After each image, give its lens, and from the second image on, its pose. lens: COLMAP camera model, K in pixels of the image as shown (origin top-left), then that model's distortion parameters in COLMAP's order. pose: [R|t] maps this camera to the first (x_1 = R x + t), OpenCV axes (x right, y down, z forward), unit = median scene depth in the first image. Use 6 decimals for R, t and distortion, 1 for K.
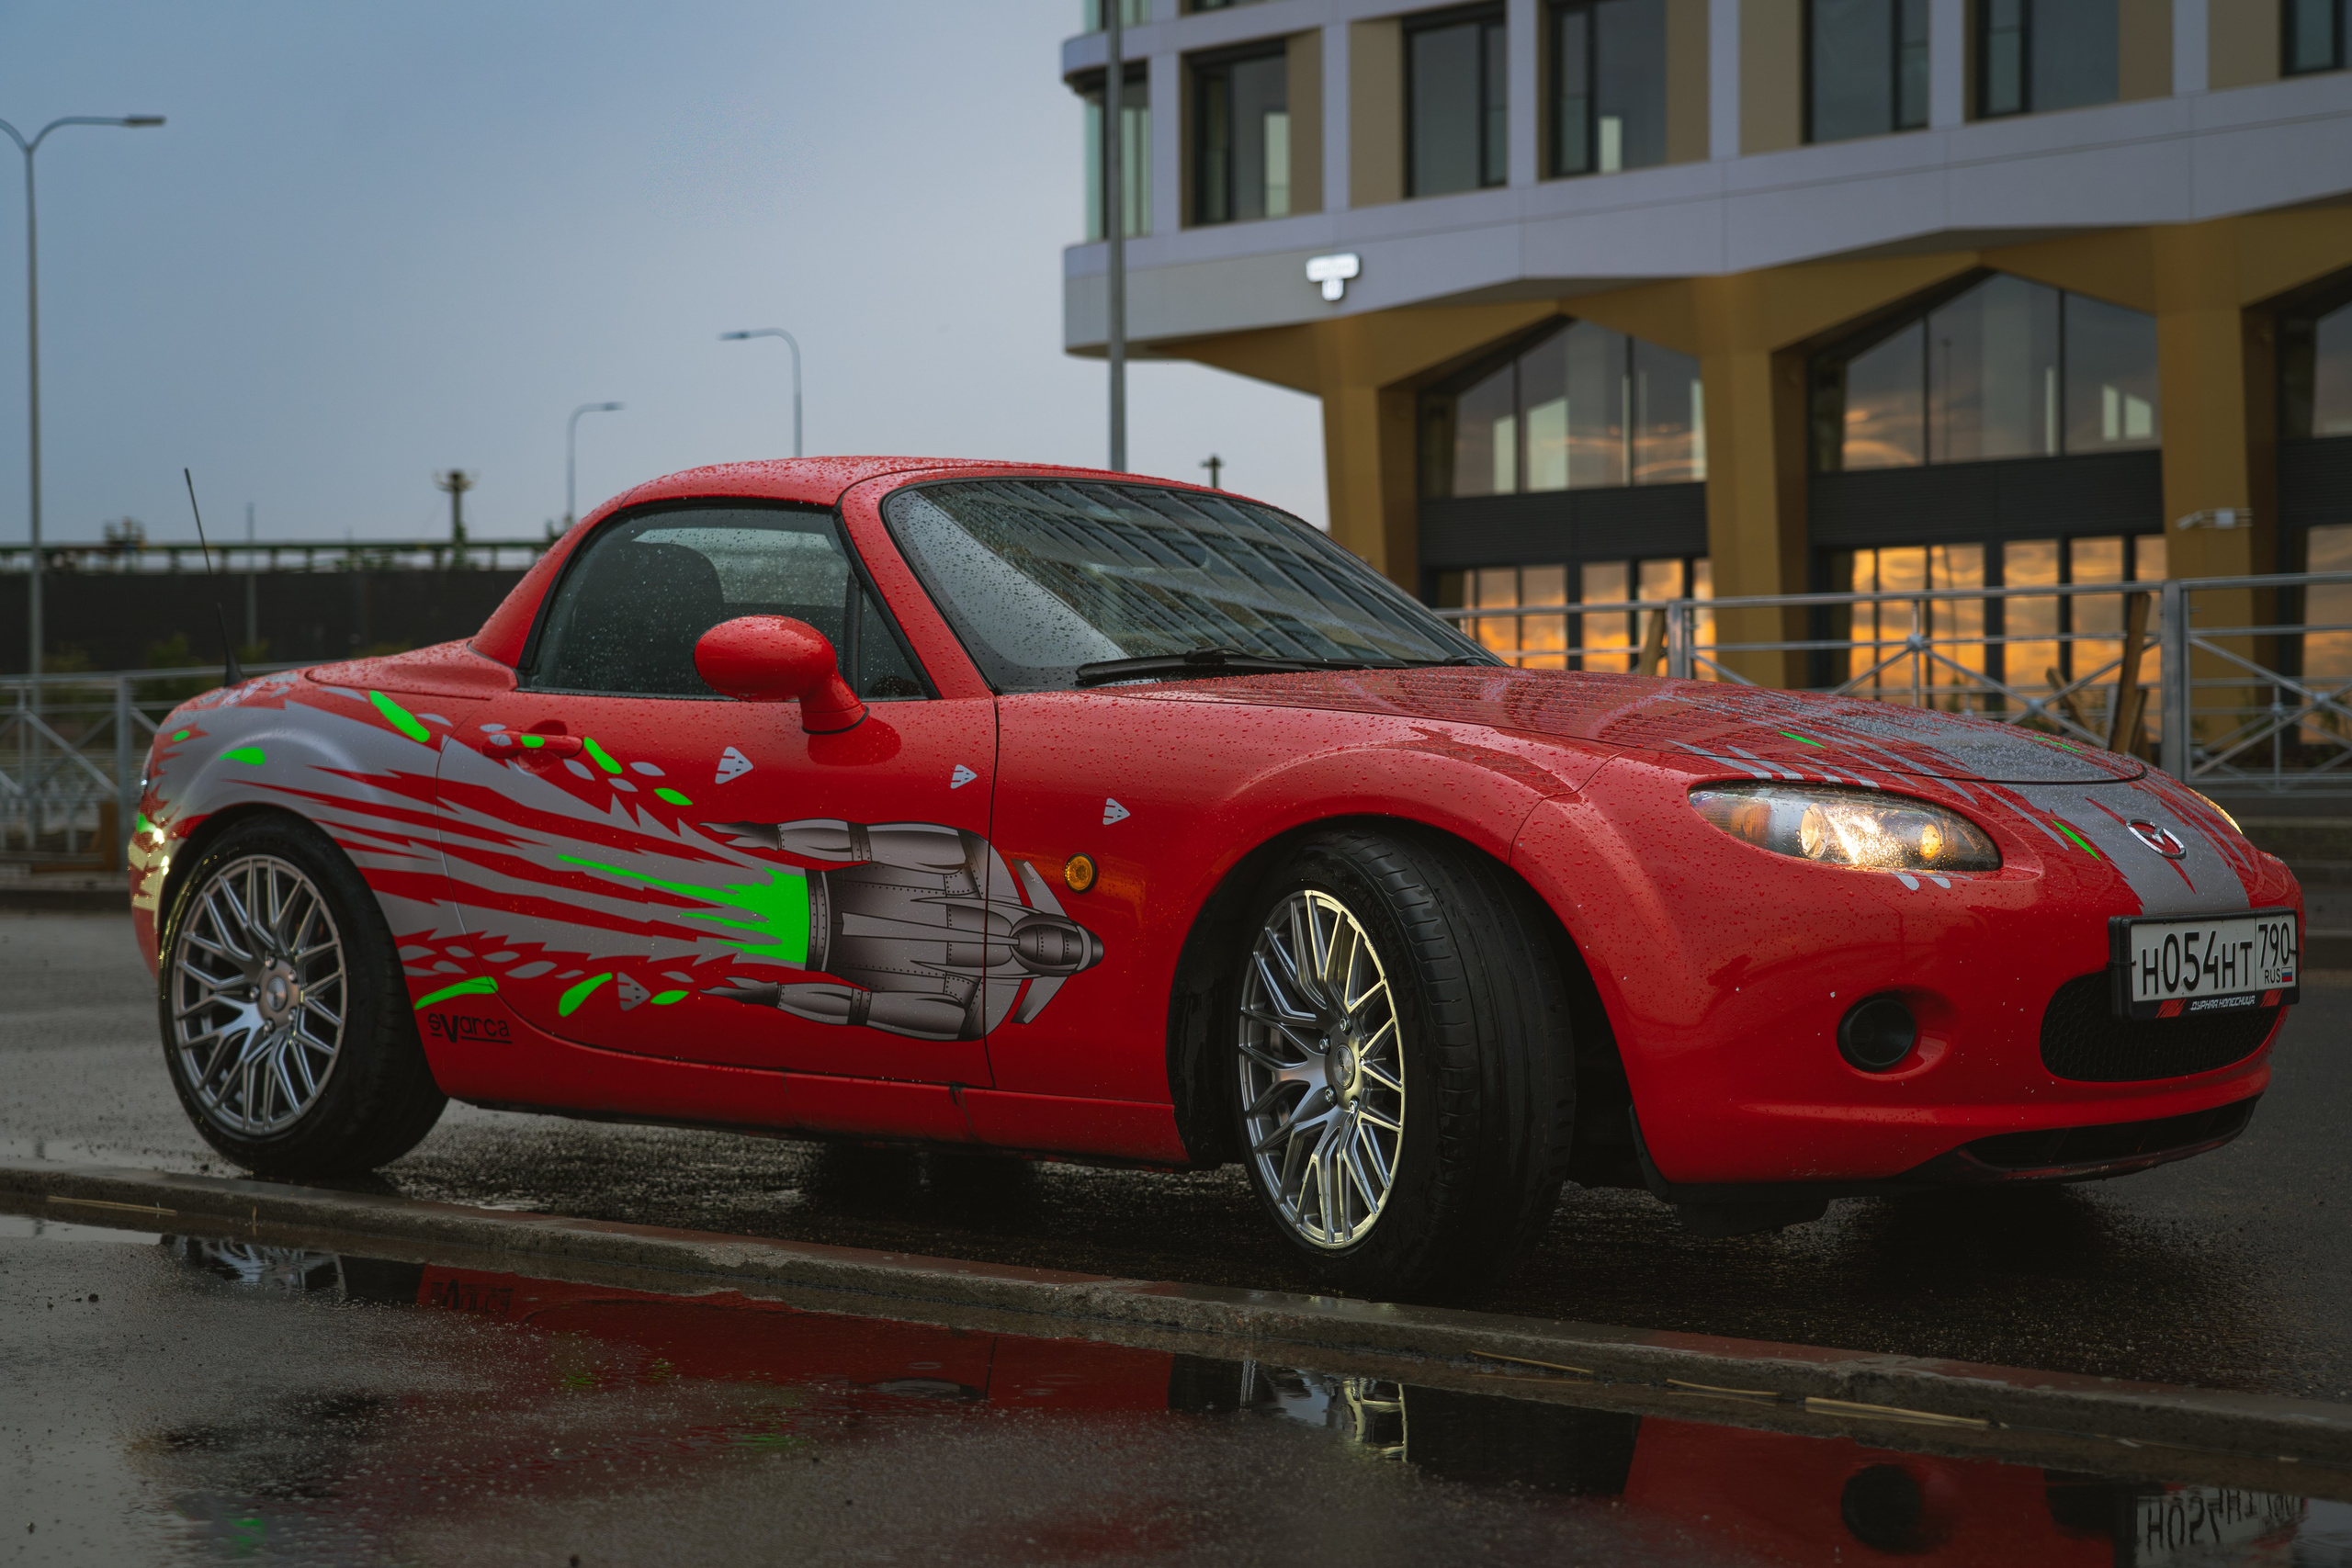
lens RADIAL K [[3640.8, 0, 1176.0], [0, 3640.8, 784.0], [0, 0, 1]] dist [0.014245, -0.069656]
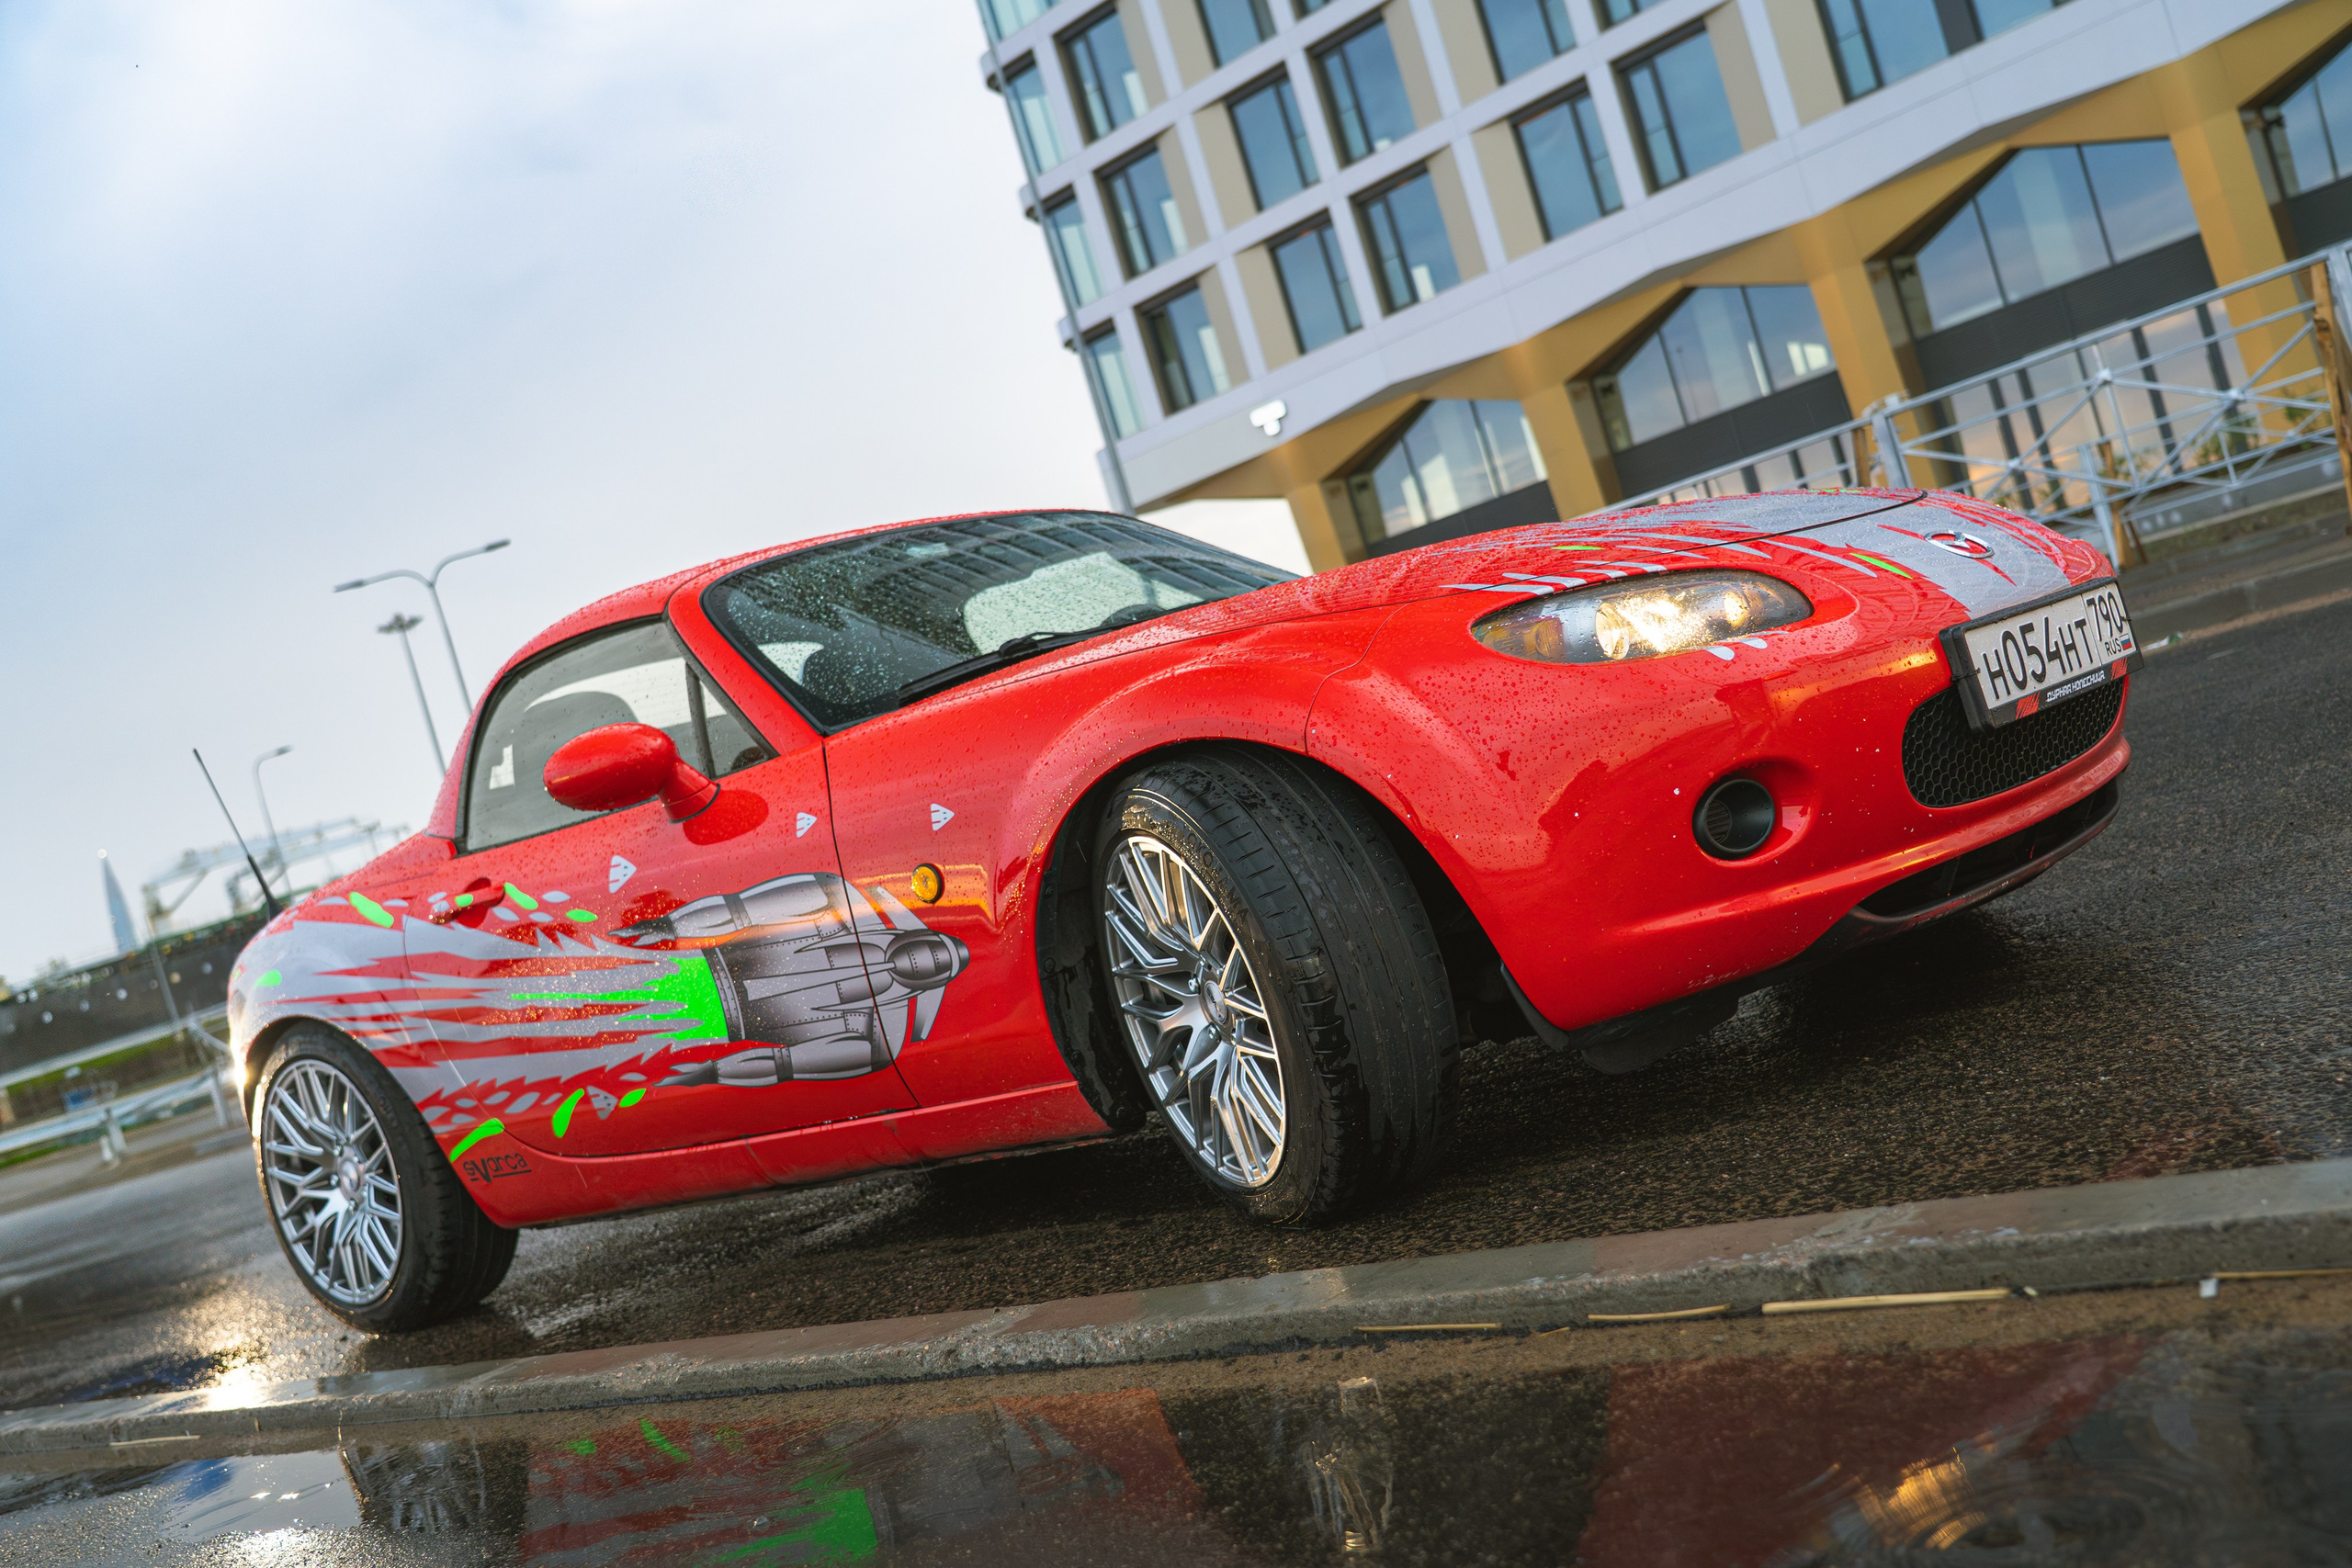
lens RADIAL K [[2369.0, 0, 1176.0], [0, 2369.0, 784.0], [0, 0, 1]] dist [0.001121, 0.000387]
pose [[0.959293, -0.279337, -0.041566, 0.070695], [0.279280, 0.960182, -0.007274, 0.020945], [0.041943, -0.004631, 0.999109, 0.330880]]
